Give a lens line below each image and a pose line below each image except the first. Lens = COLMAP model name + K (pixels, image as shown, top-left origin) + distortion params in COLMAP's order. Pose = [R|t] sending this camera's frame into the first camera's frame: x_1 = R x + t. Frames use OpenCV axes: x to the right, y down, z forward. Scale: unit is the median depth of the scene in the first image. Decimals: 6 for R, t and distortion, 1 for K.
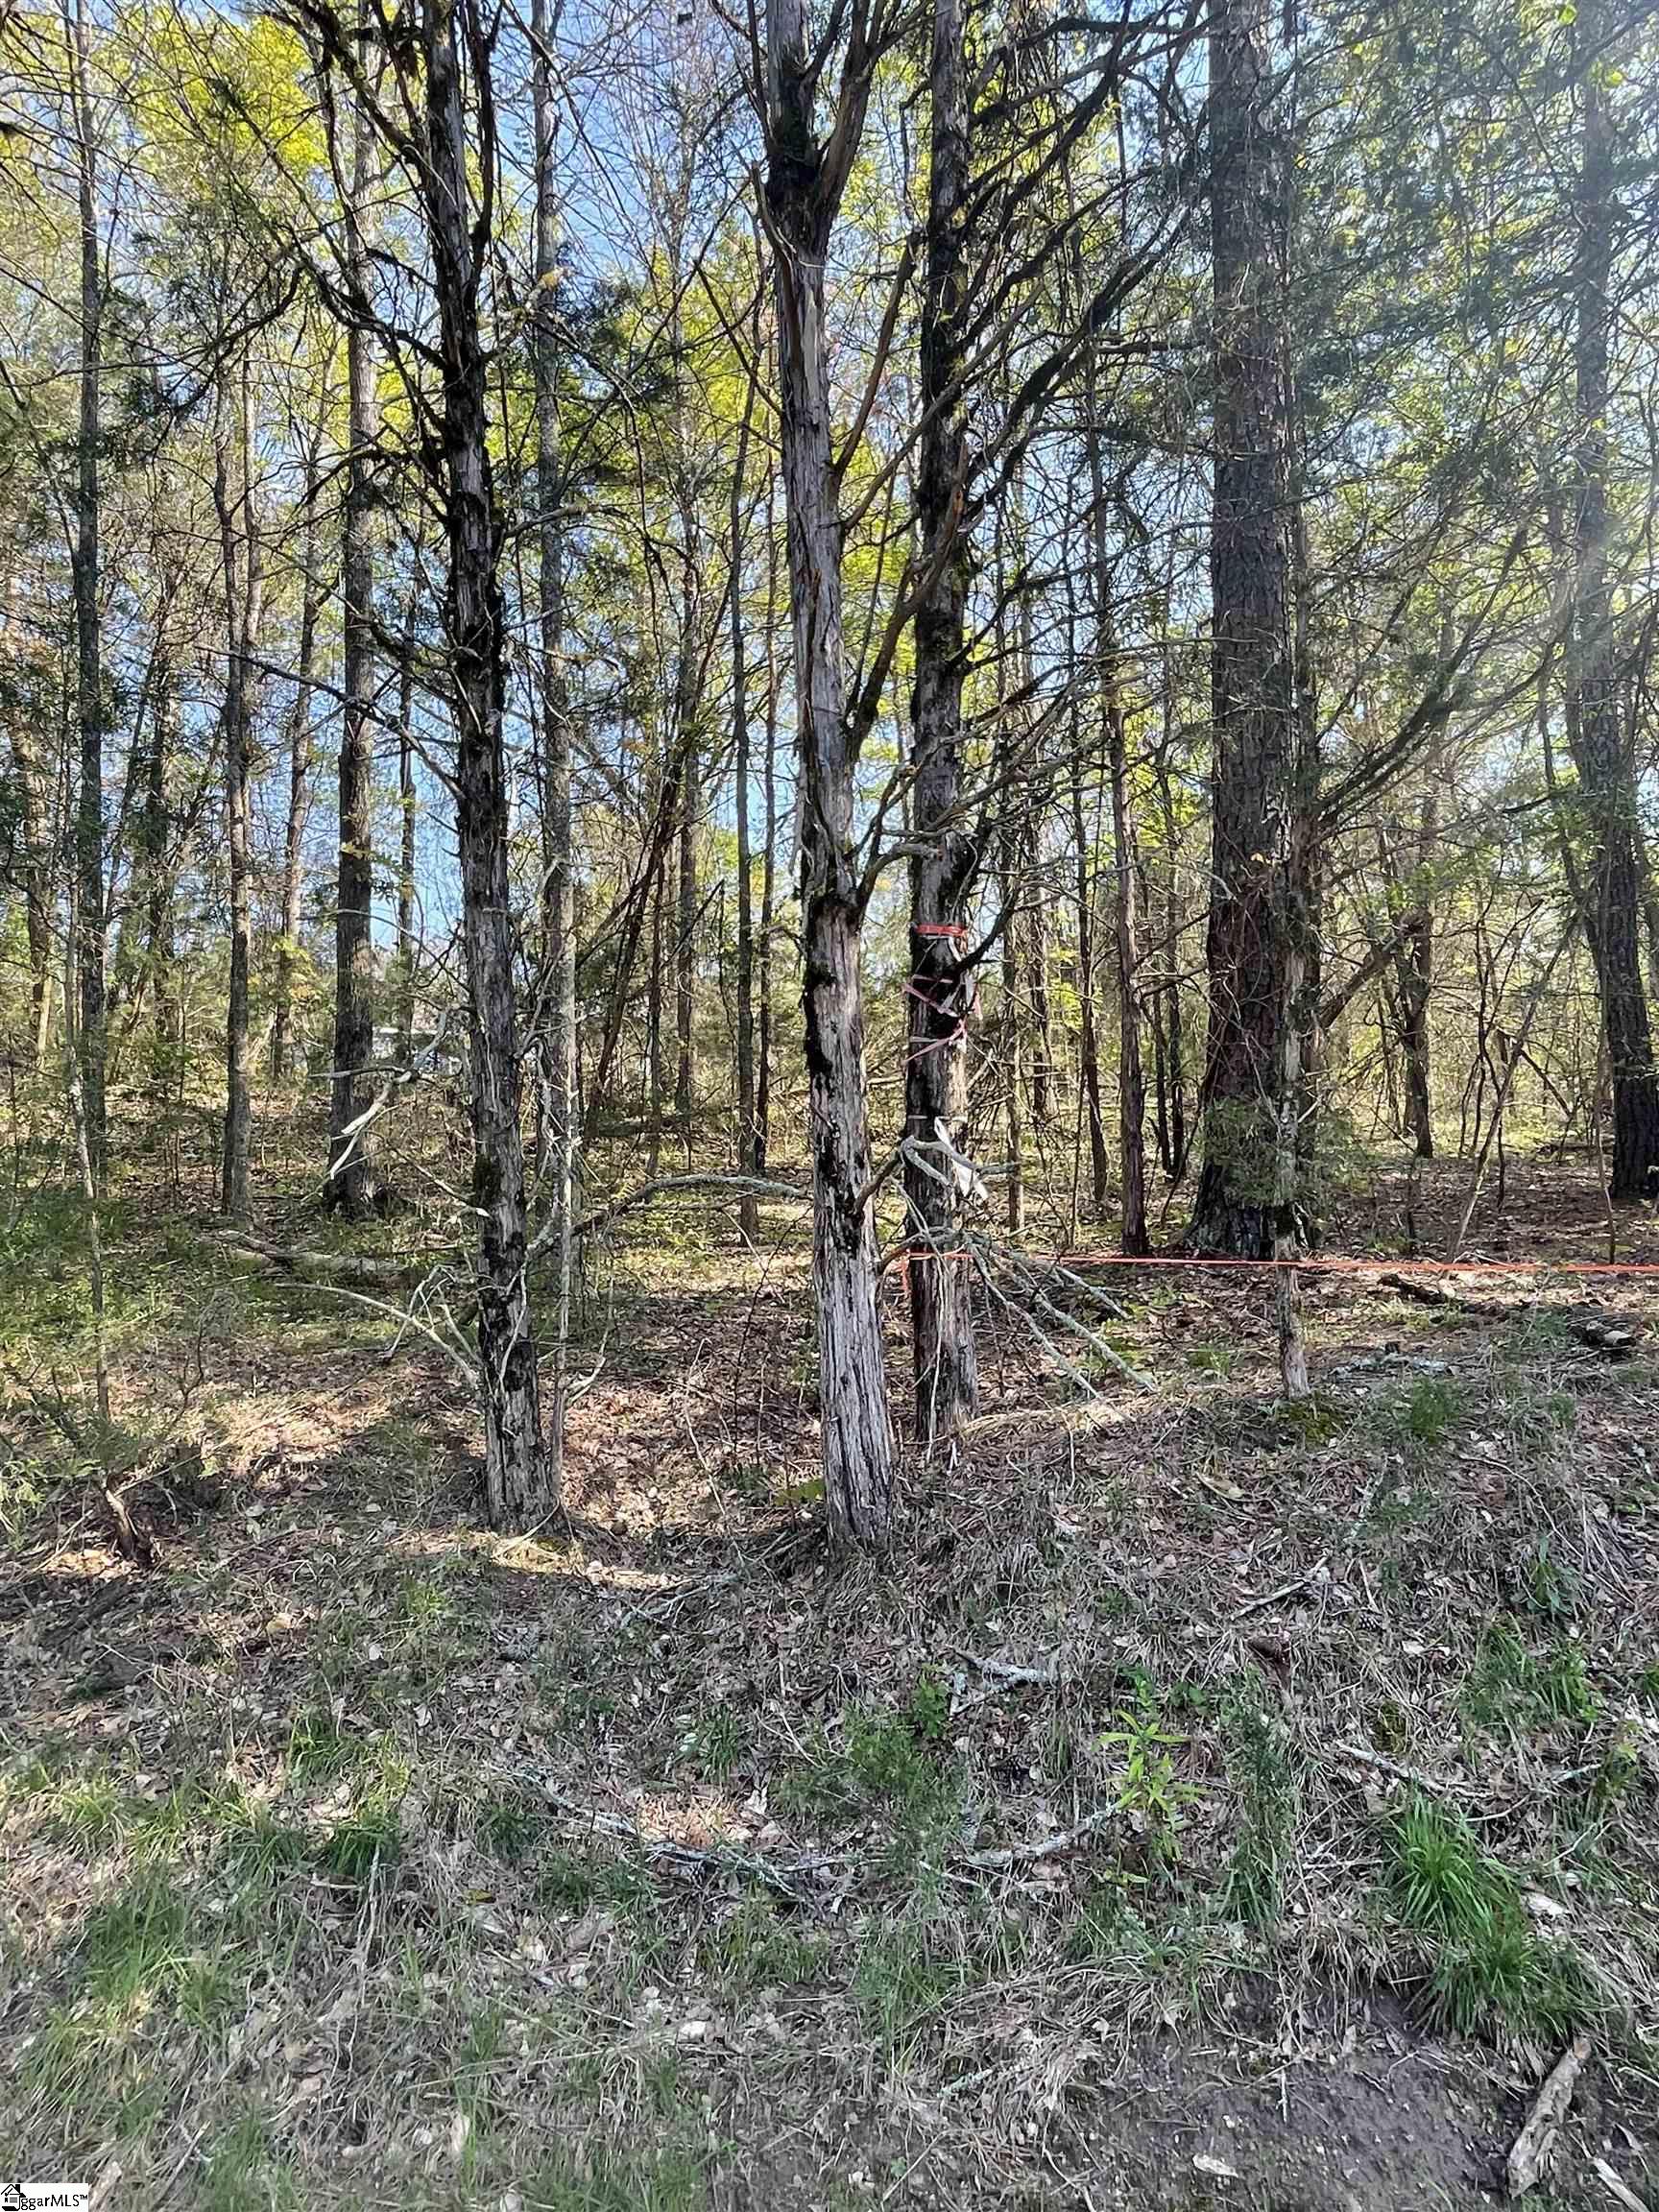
lens RADIAL K [[1321.1, 0, 830.2], [0, 1321.1, 1107.9], [0, 0, 1]] dist [-0.003519, 0.003042]
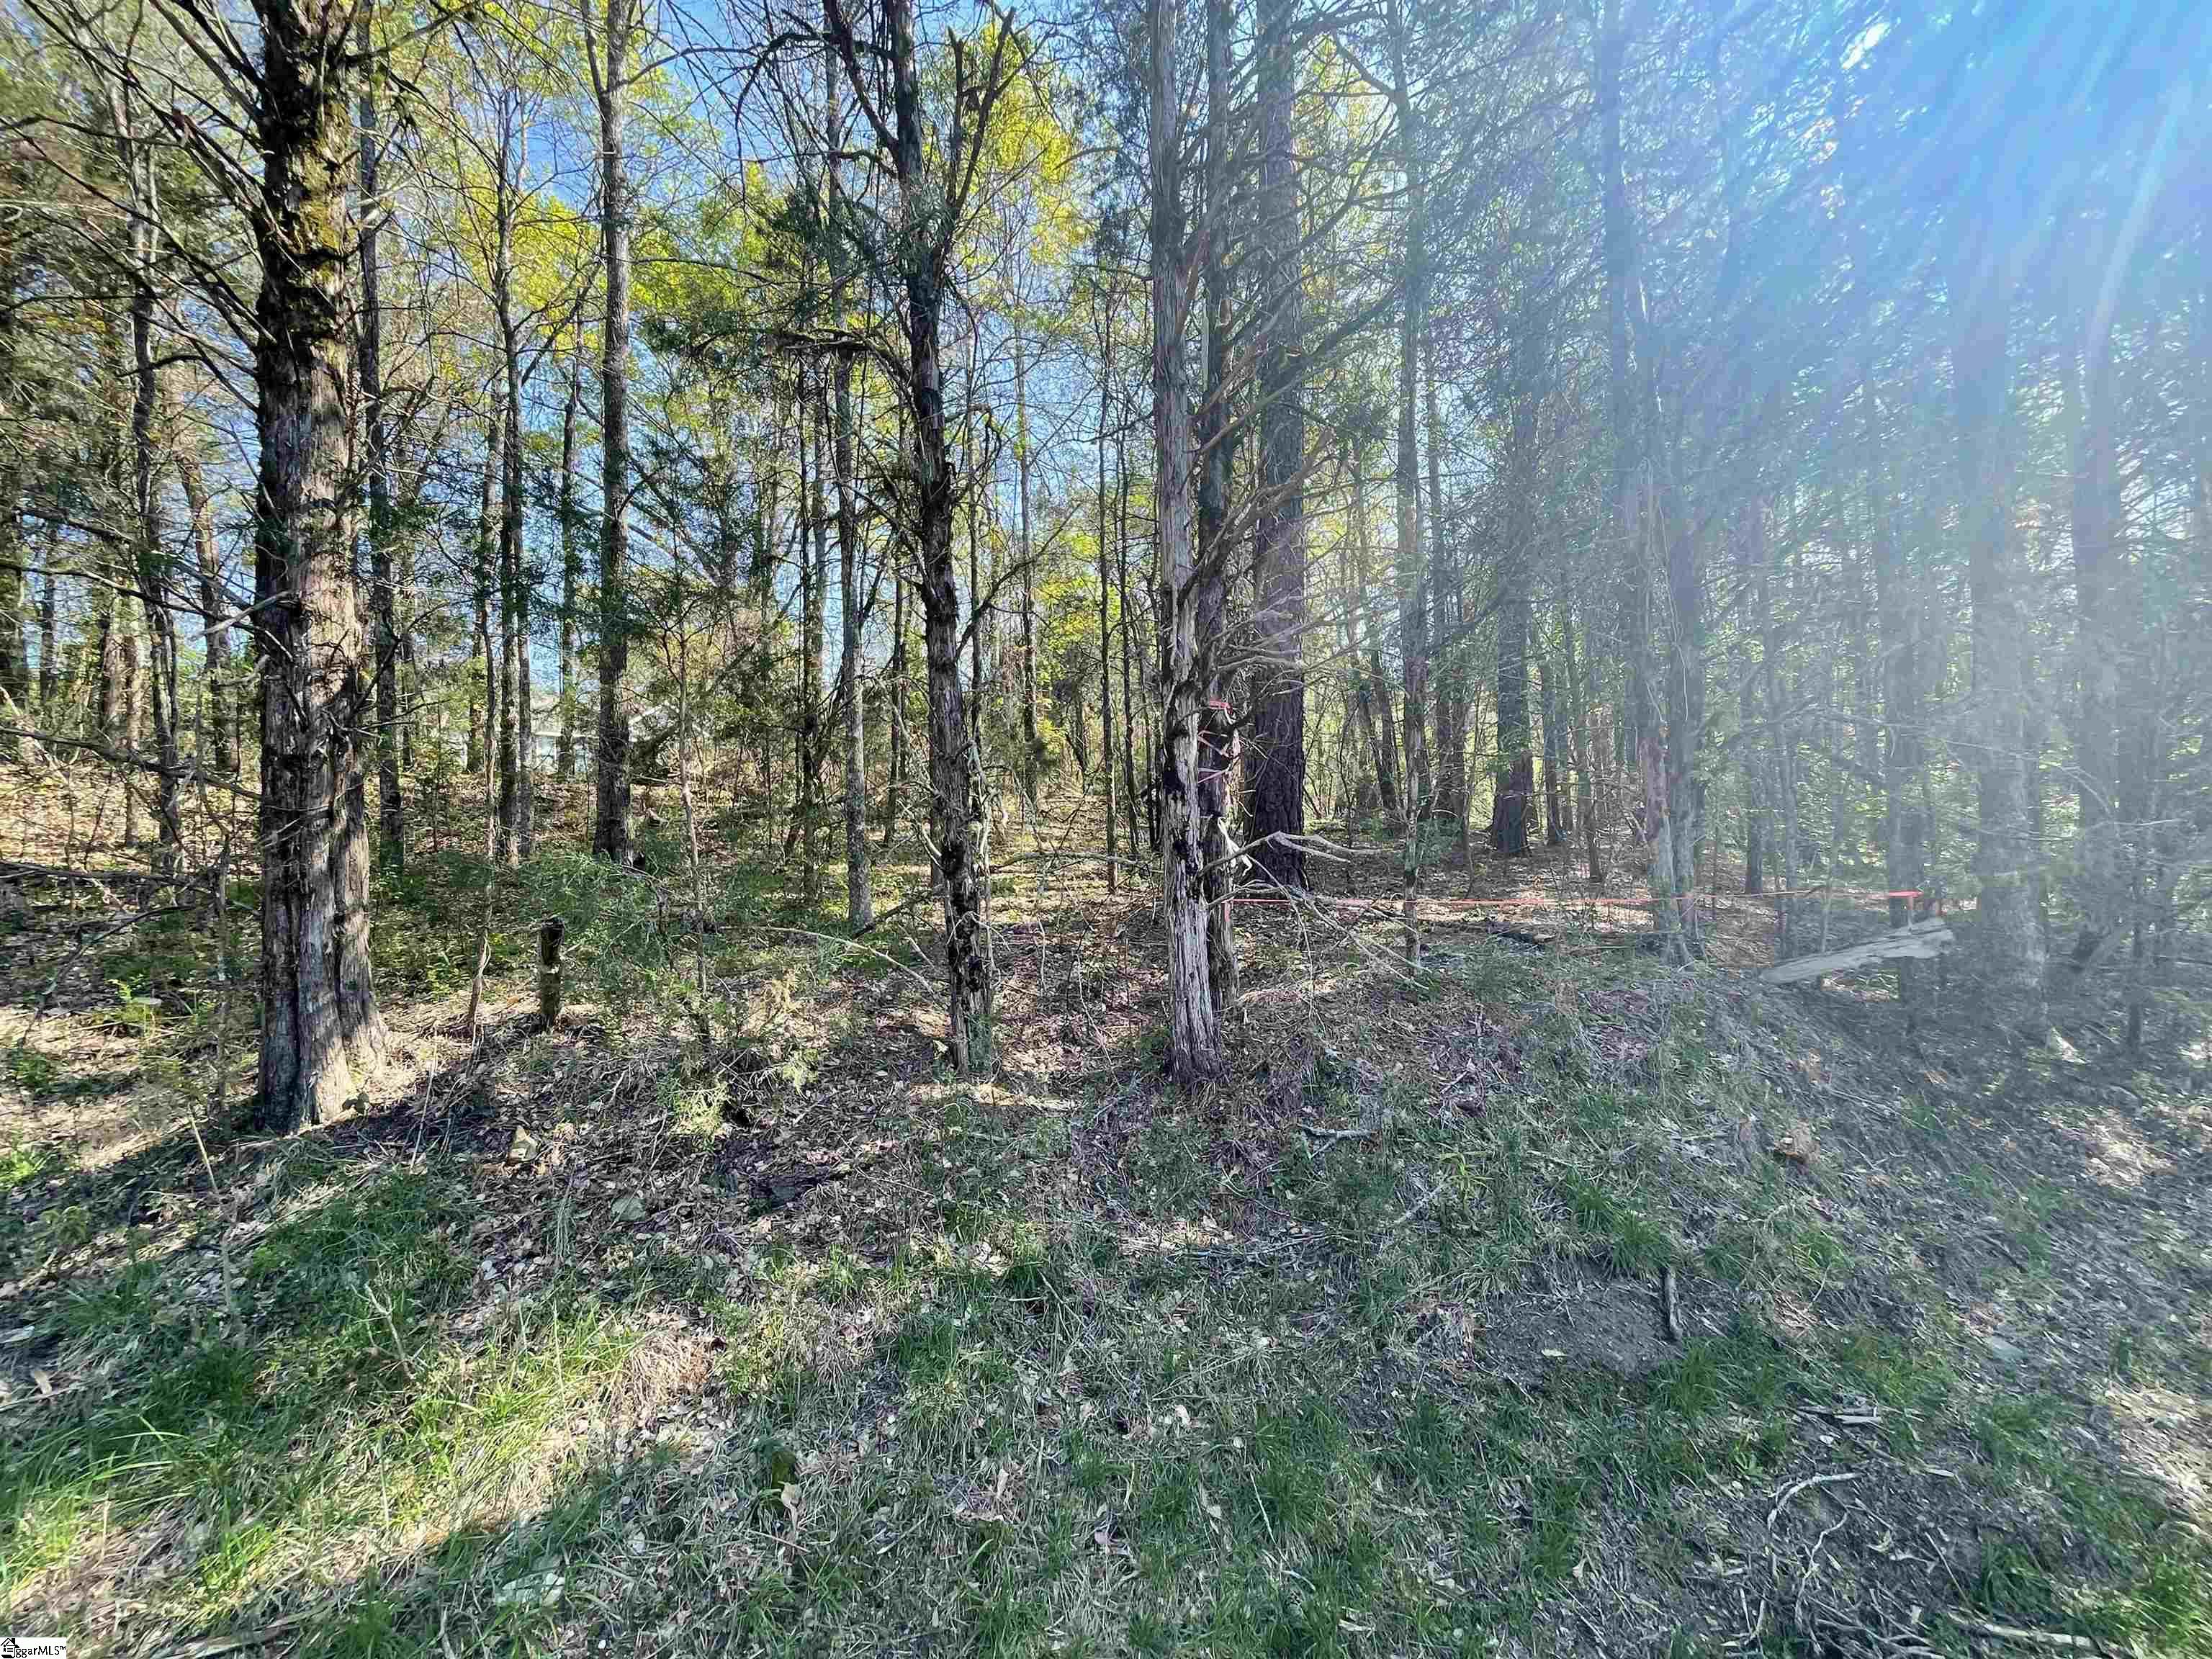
lens RADIAL K [[882.1, 0, 1104.8], [0, 882.1, 828.6], [0, 0, 1]] dist [-0.003438, -0.002725]
pose [[0.951989, 0.009552, 0.305982, -0.436280], [-0.022174, 0.999039, 0.037803, -0.019254], [-0.305327, -0.042773, 0.951287, -0.019340]]
